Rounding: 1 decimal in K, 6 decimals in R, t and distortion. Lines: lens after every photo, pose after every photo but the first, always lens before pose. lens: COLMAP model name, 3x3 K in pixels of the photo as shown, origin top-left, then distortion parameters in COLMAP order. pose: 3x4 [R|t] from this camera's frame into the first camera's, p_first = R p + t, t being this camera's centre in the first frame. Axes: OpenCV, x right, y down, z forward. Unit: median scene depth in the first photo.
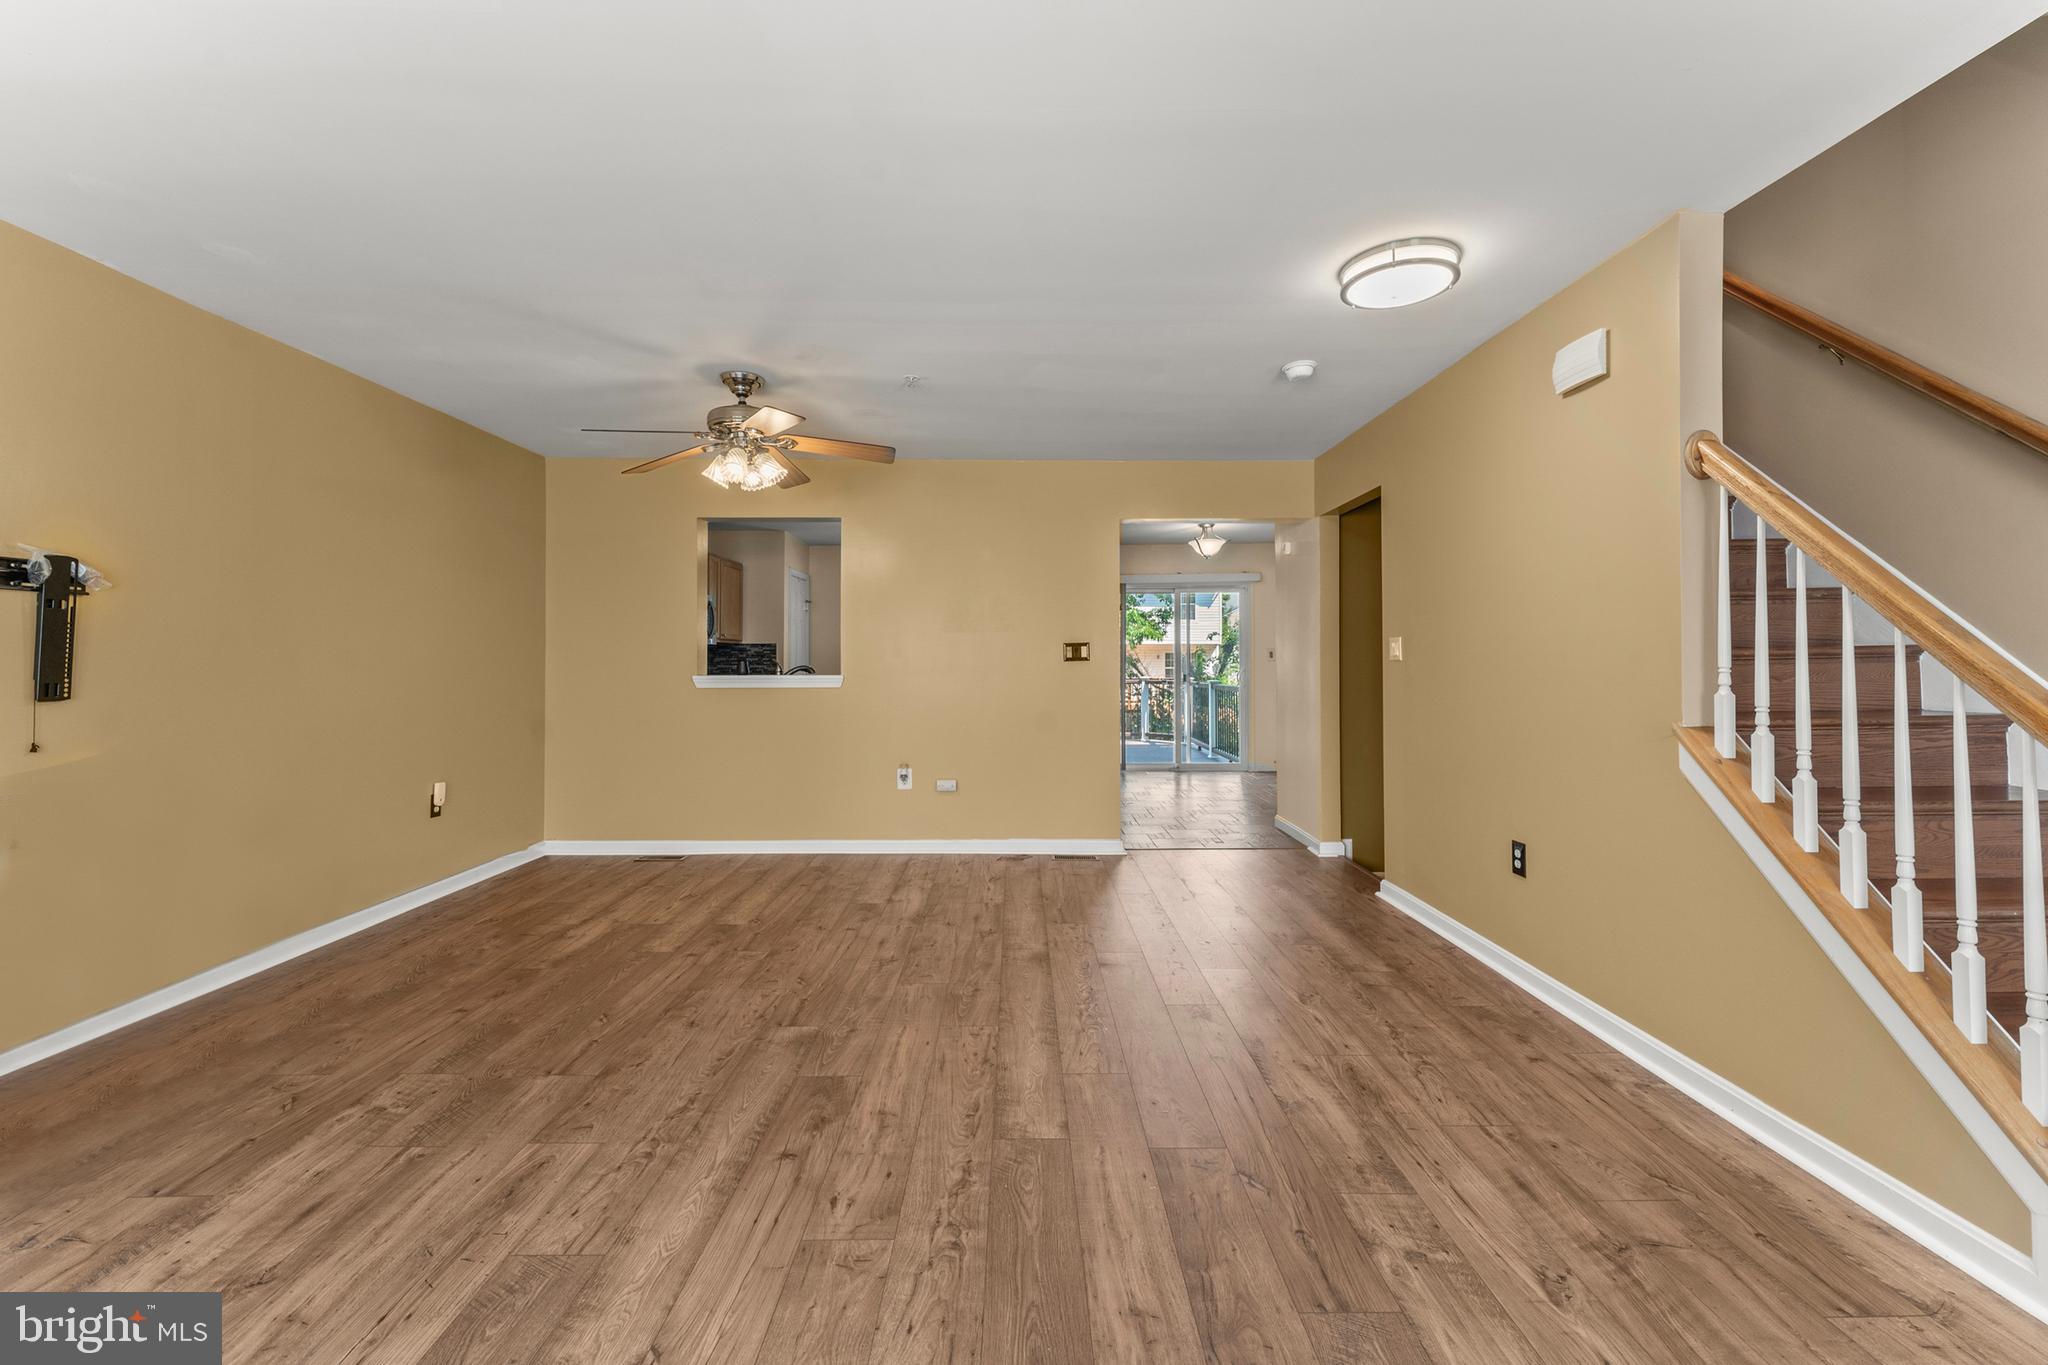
lens RADIAL K [[838.4, 0, 1030.2], [0, 838.4, 648.8], [0, 0, 1]] dist [0.002918, -0.000276]
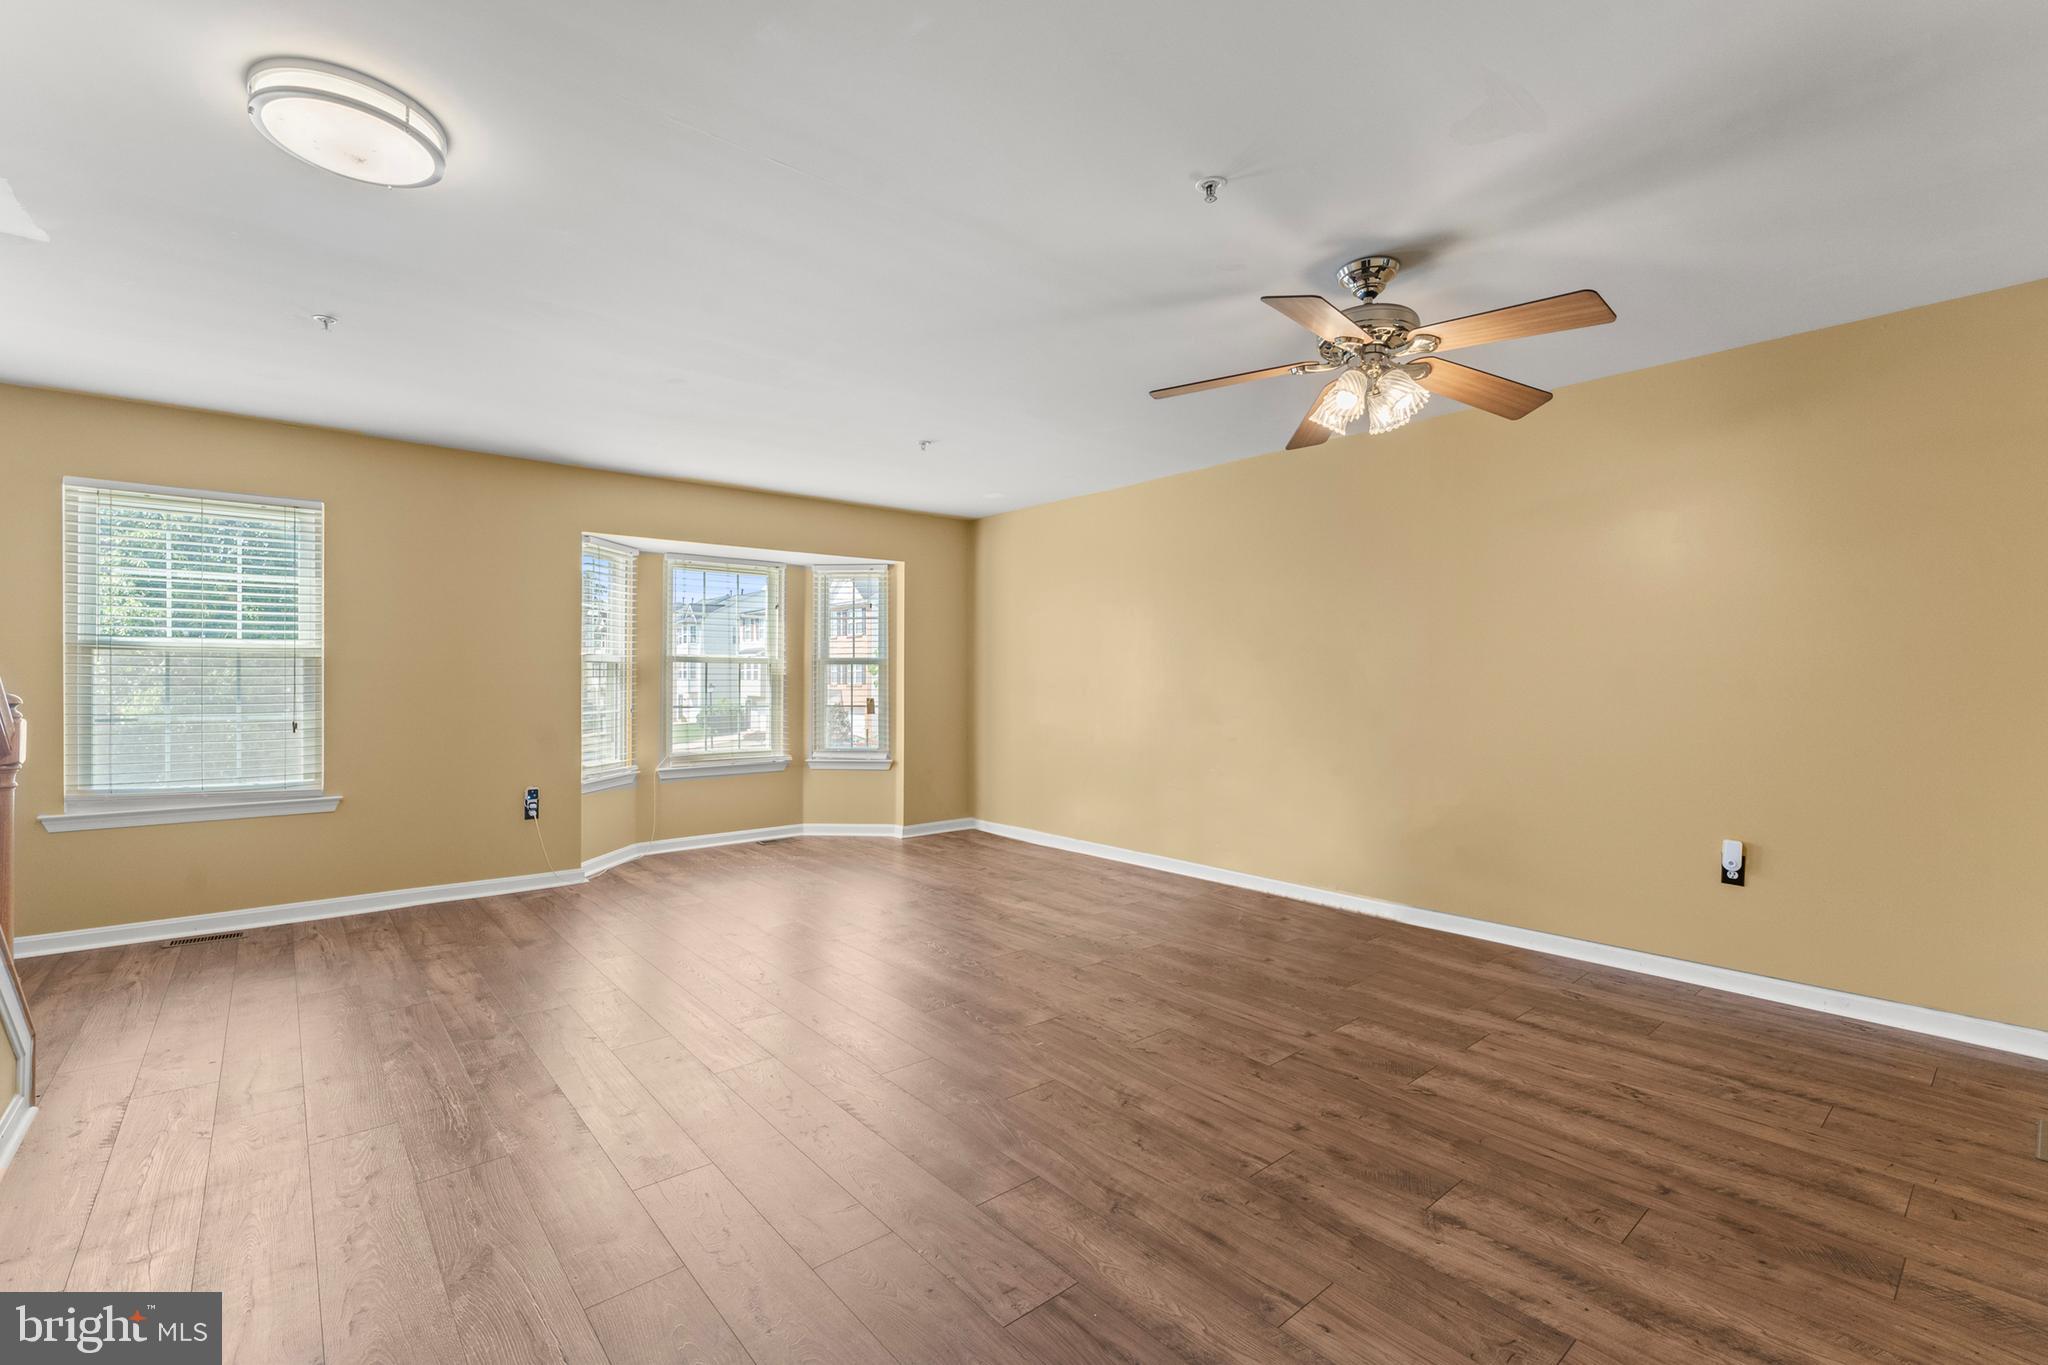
lens RADIAL K [[911.1, 0, 1013.1], [0, 911.1, 681.5], [0, 0, 1]] dist [0.006350, -0.003696]
pose [[-0.780671, 0.003430, -0.624933, 0.495440], [0.011213, 0.999901, -0.008518, 0.027243], [0.624842, -0.013657, -0.780632, 1.961867]]
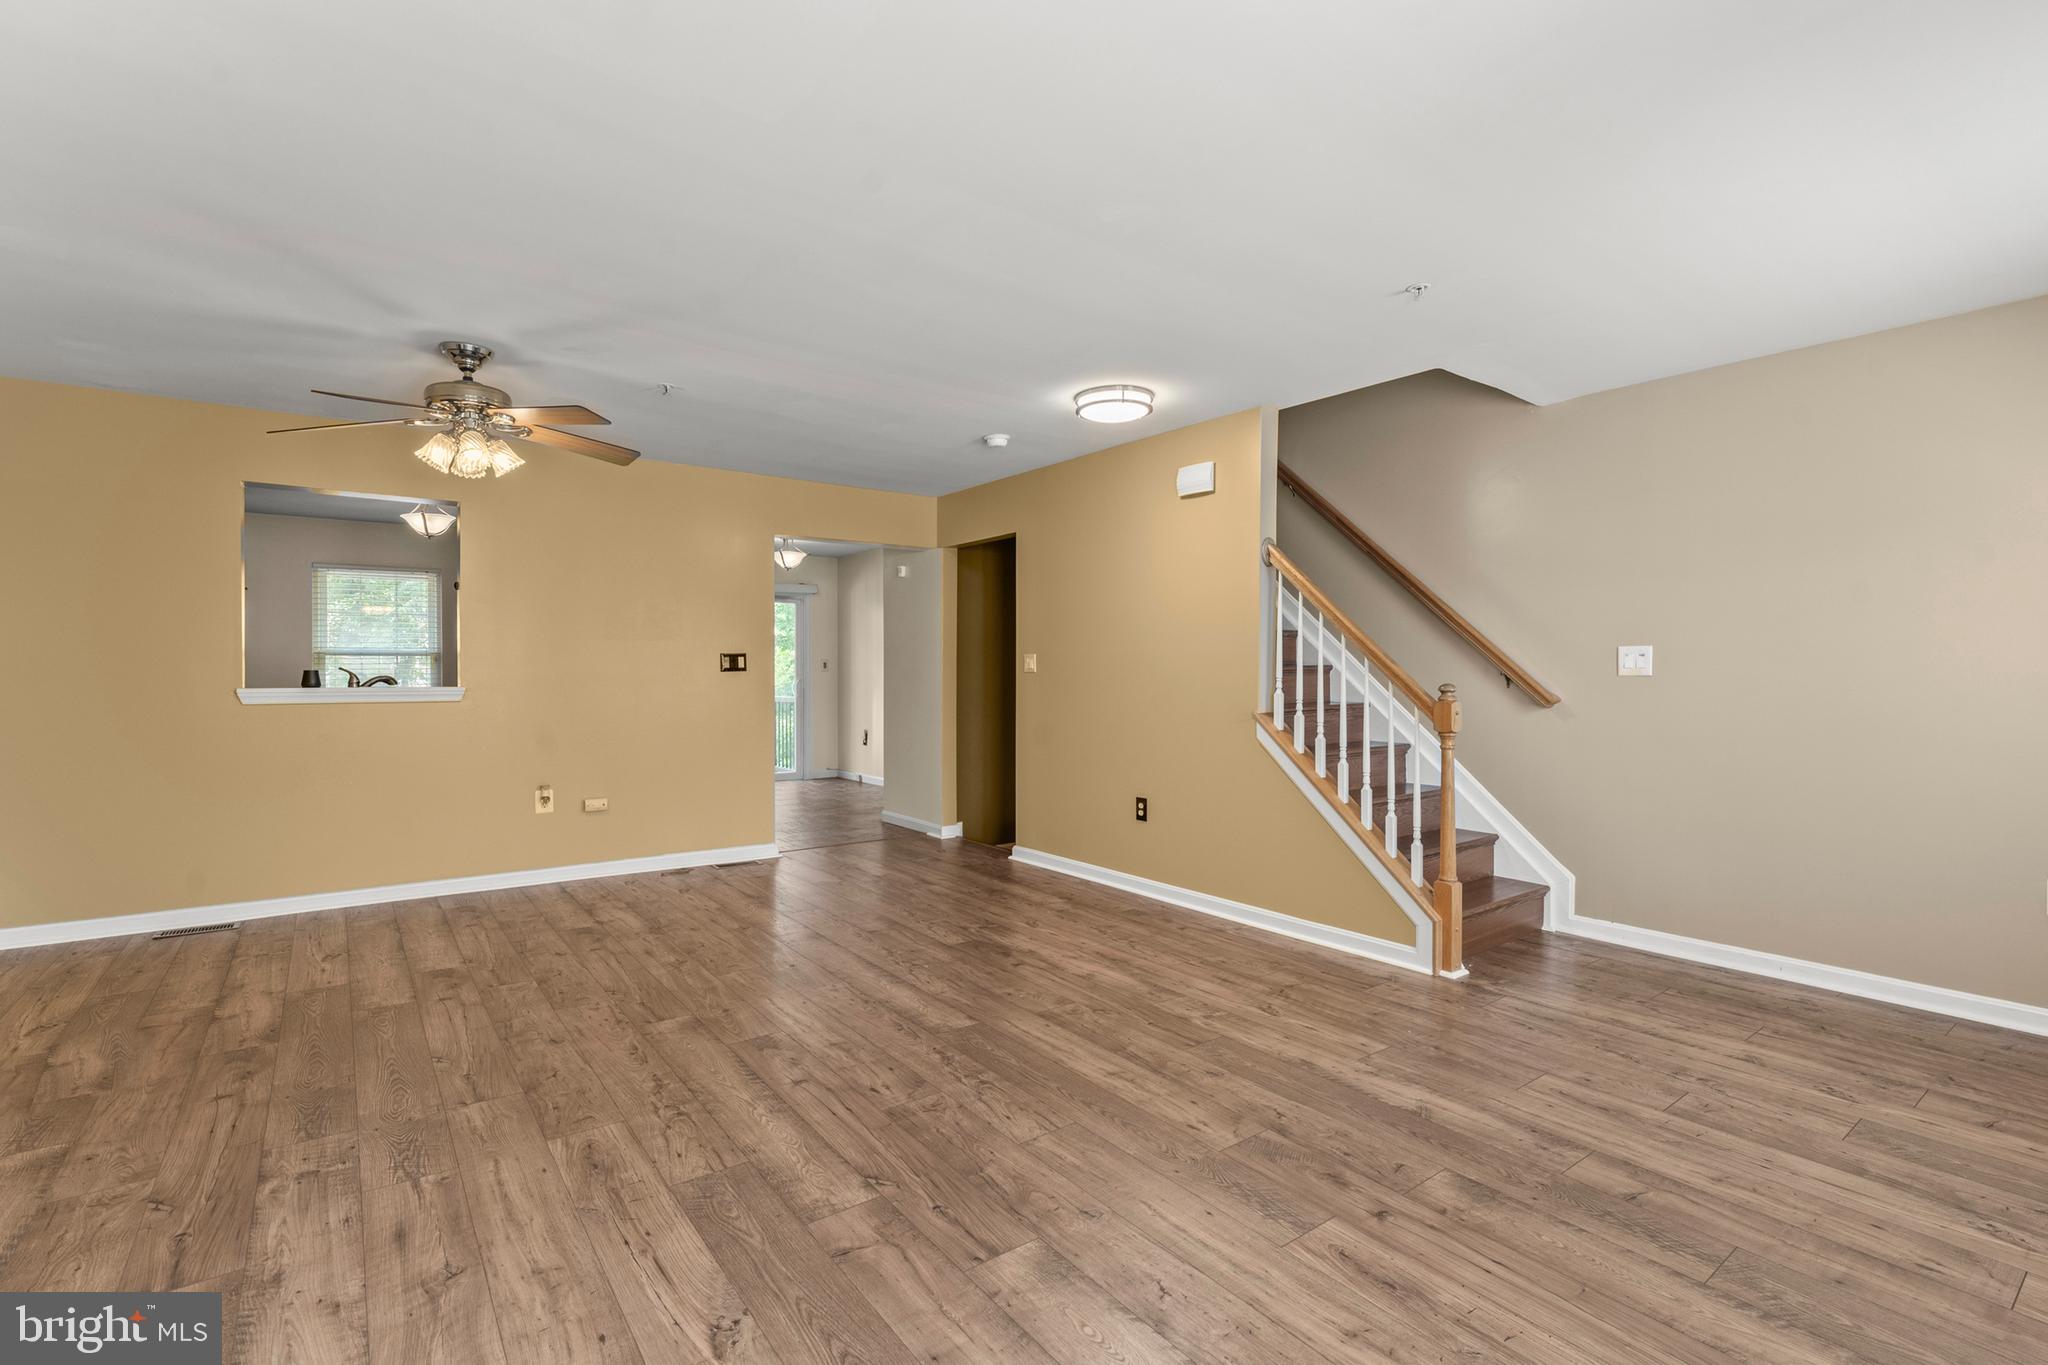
lens RADIAL K [[911.1, 0, 1020.9], [0, 911.1, 681.8], [0, 0, 1]] dist [0.006350, -0.003696]
pose [[0.809955, -0.002395, 0.586488, -0.612531], [-0.013289, 0.999660, 0.022435, -0.004147], [-0.586342, -0.025966, 0.809647, -0.179634]]
